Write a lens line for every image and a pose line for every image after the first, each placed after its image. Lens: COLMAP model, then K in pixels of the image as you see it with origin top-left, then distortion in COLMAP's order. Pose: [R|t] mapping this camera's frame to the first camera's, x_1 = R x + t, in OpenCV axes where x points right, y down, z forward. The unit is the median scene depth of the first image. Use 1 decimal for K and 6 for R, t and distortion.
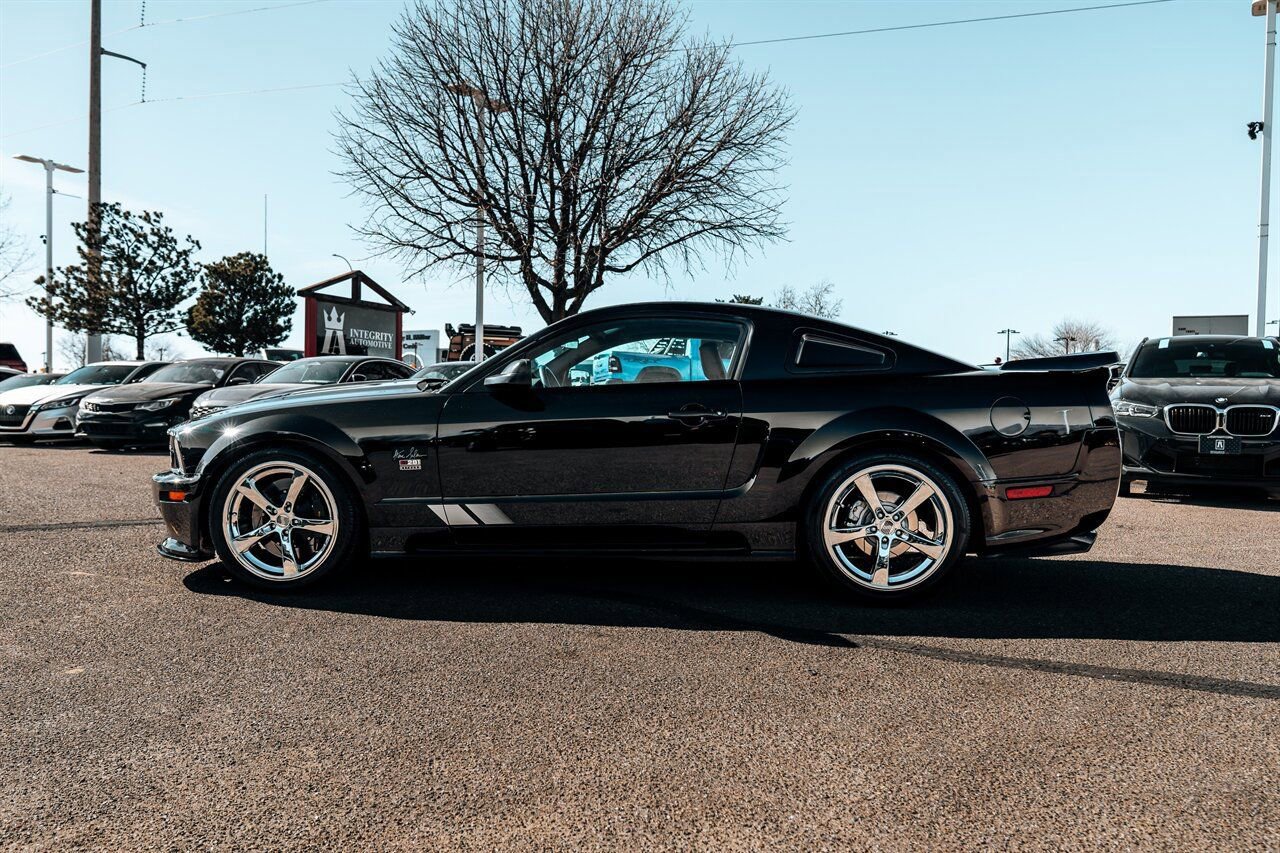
lens RADIAL K [[1060.9, 0, 640.0], [0, 1060.9, 426.5], [0, 0, 1]] dist [-0.001075, -0.000824]
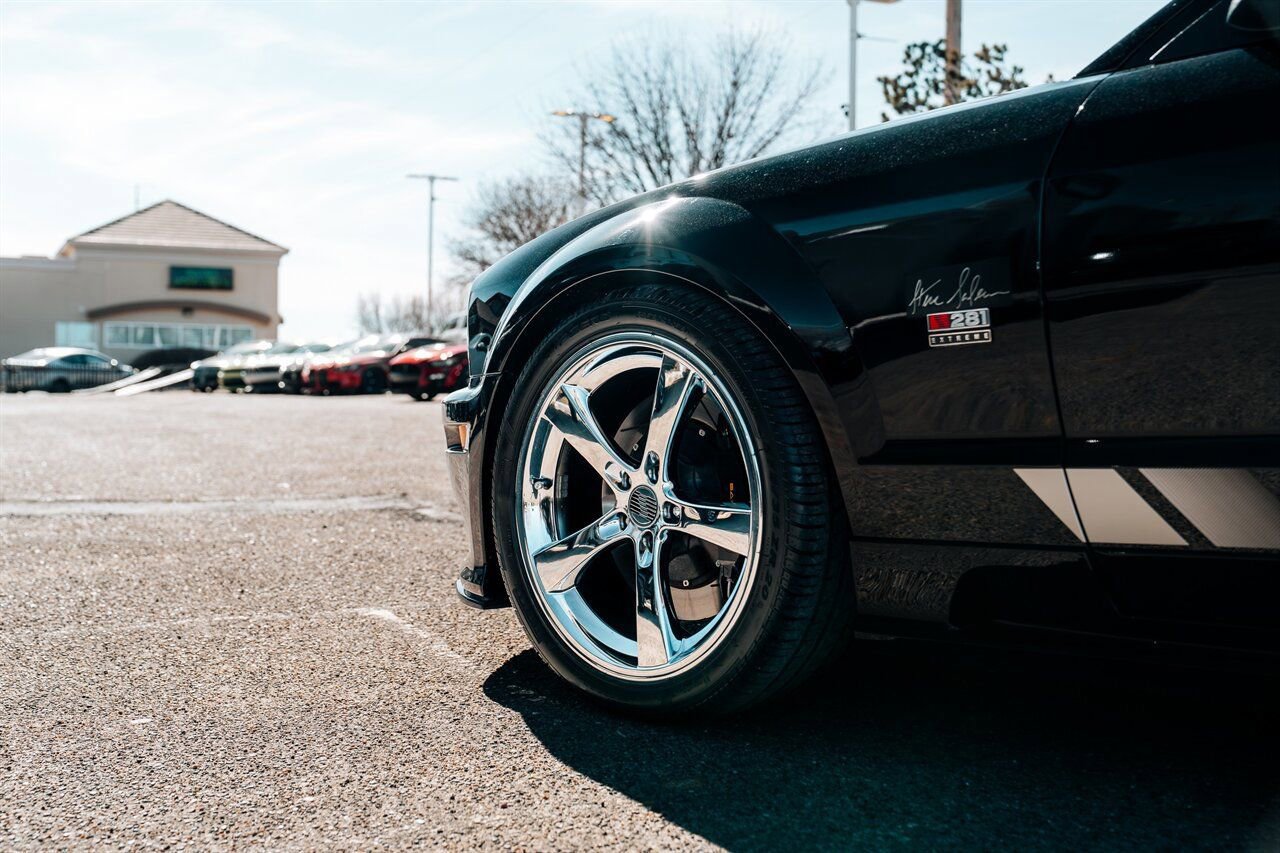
lens RADIAL K [[1585.5, 0, 640.0], [0, 1585.5, 426.5], [0, 0, 1]] dist [-0.013611, -0.013142]
pose [[0.749649, 0.003361, -0.661827, 0.003884], [0.000844, 0.999981, 0.006034, 0.059306], [0.661835, -0.005082, 0.749632, 0.610493]]
